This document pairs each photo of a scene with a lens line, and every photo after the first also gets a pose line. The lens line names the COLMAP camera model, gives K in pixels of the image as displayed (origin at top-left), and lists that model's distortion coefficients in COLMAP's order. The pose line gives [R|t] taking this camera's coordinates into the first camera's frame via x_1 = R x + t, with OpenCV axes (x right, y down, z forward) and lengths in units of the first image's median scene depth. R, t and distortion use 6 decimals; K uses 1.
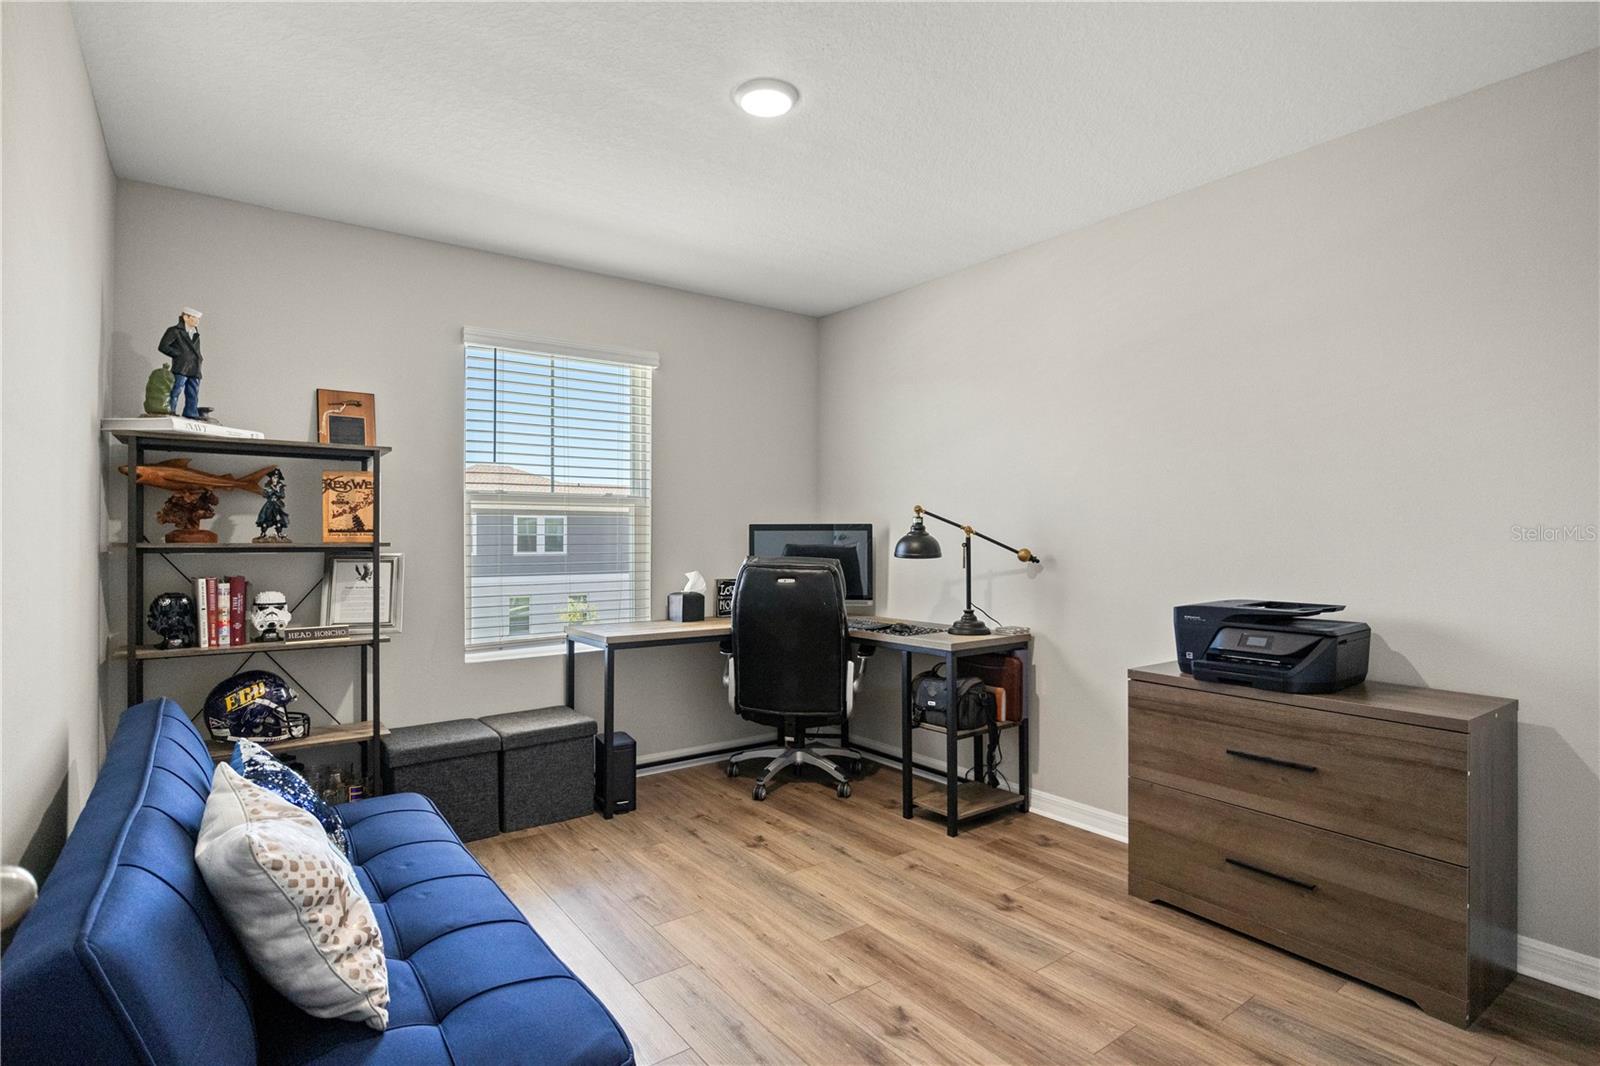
lens RADIAL K [[802.0, 0, 804.5], [0, 802.0, 541.2], [0, 0, 1]] dist [-0.002583, -0.001668]
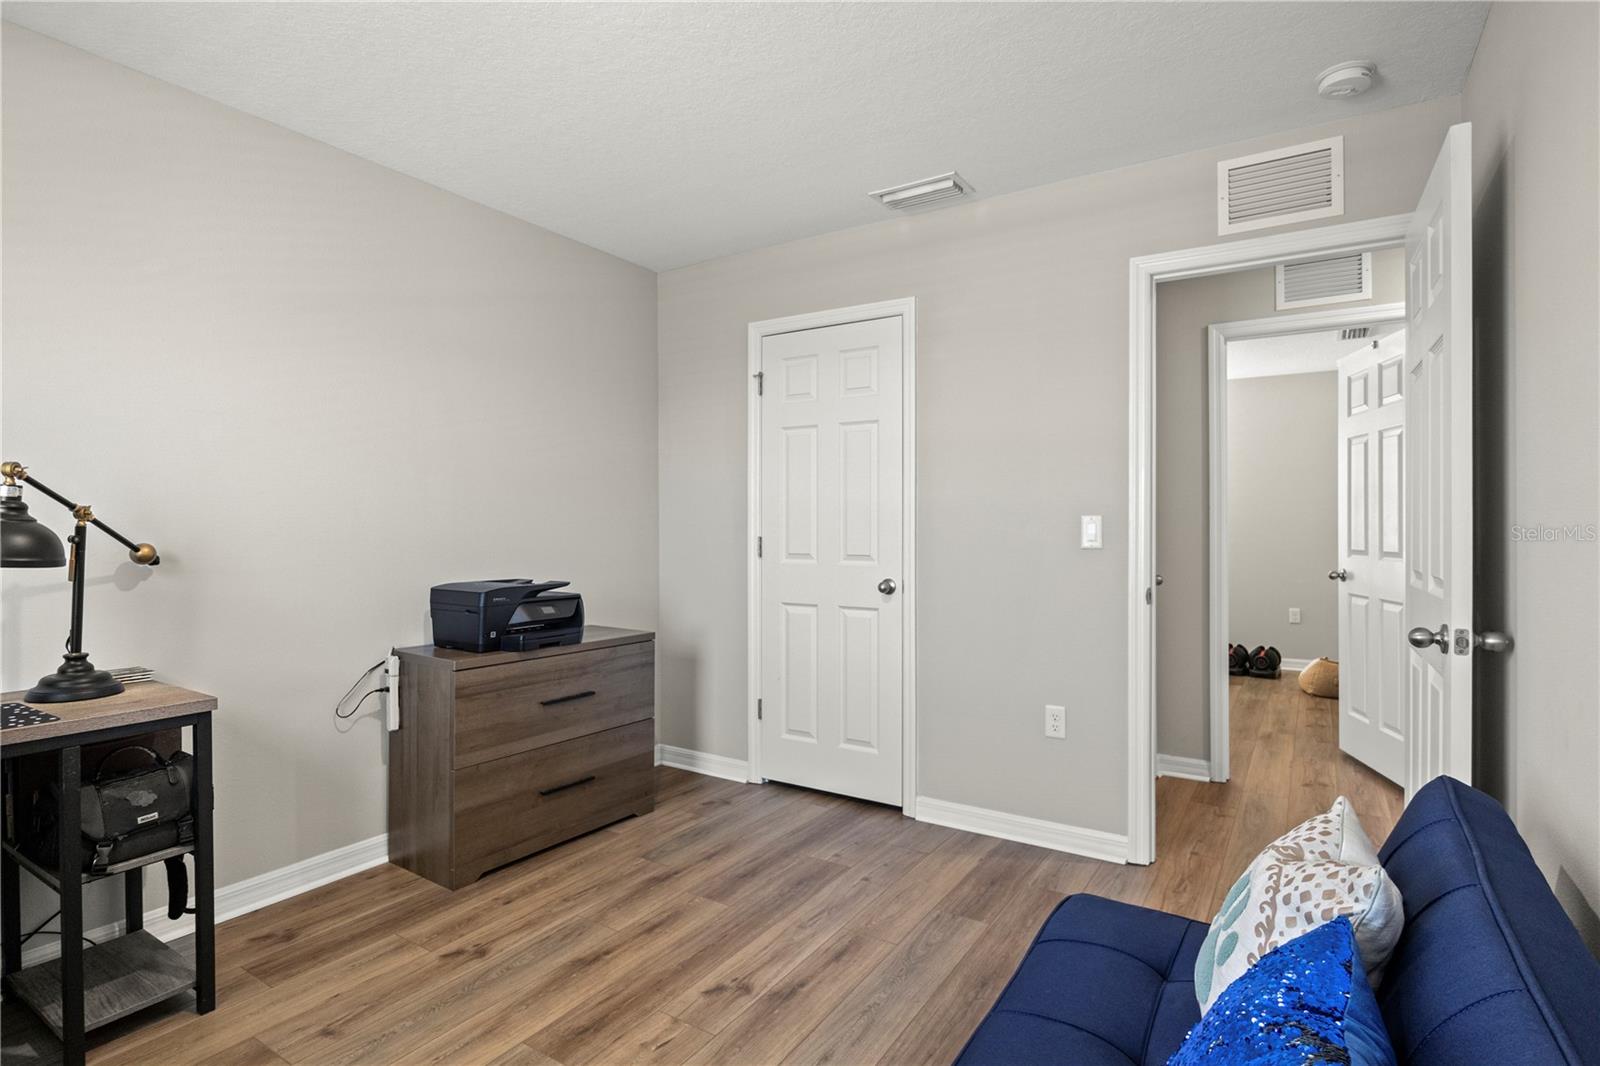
lens RADIAL K [[802.0, 0, 803.7], [0, 802.0, 530.3], [0, 0, 1]] dist [-0.002583, -0.001668]
pose [[-0.356475, -0.000654, 0.934305, -0.571697], [0.004331, 0.999988, 0.002352, -0.001195], [-0.934295, 0.004885, -0.356468, 0.816552]]
